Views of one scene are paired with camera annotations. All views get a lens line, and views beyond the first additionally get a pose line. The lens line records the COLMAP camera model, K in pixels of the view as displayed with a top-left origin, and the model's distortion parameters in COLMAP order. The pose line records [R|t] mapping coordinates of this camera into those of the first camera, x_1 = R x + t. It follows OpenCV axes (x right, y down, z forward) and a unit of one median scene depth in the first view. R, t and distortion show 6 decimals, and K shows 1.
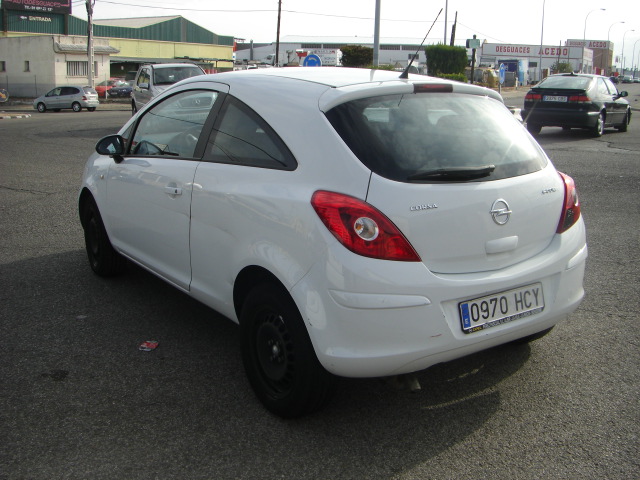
lens RADIAL K [[716.9, 0, 321.0], [0, 716.9, 241.8], [0, 0, 1]] dist [-0.150077, 0.000000]
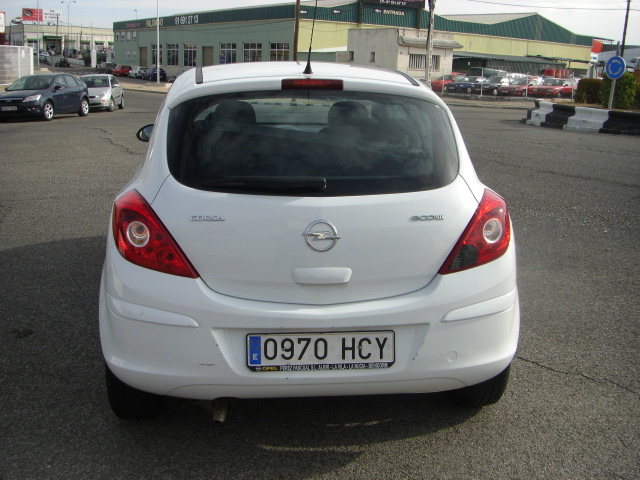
lens RADIAL K [[716.9, 0, 318.2], [0, 716.9, 241.0], [0, 0, 1]] dist [-0.150077, 0.000000]
pose [[0.874875, 0.127005, -0.467400, 0.530943], [-0.125383, 0.991501, 0.034727, -0.053440], [0.467838, 0.028222, 0.883364, 0.220608]]
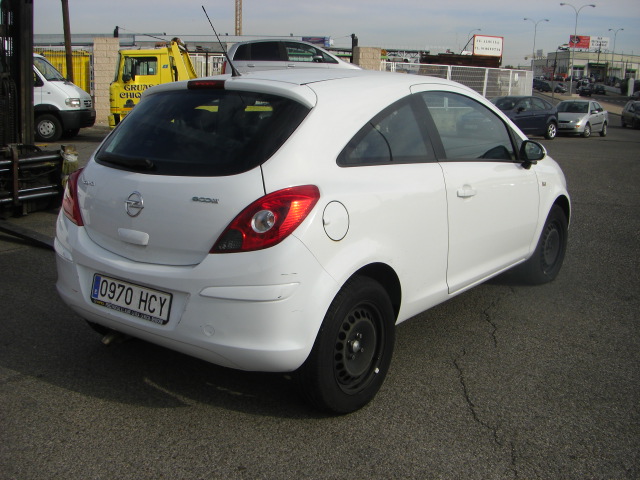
lens RADIAL K [[716.9, 0, 303.2], [0, 716.9, 234.7], [0, 0, 1]] dist [-0.150077, 0.000000]
pose [[0.303059, 0.193796, -0.933059, 1.070342], [-0.227458, 0.965516, 0.126659, -0.153199], [0.925429, 0.173847, 0.336688, 0.738858]]
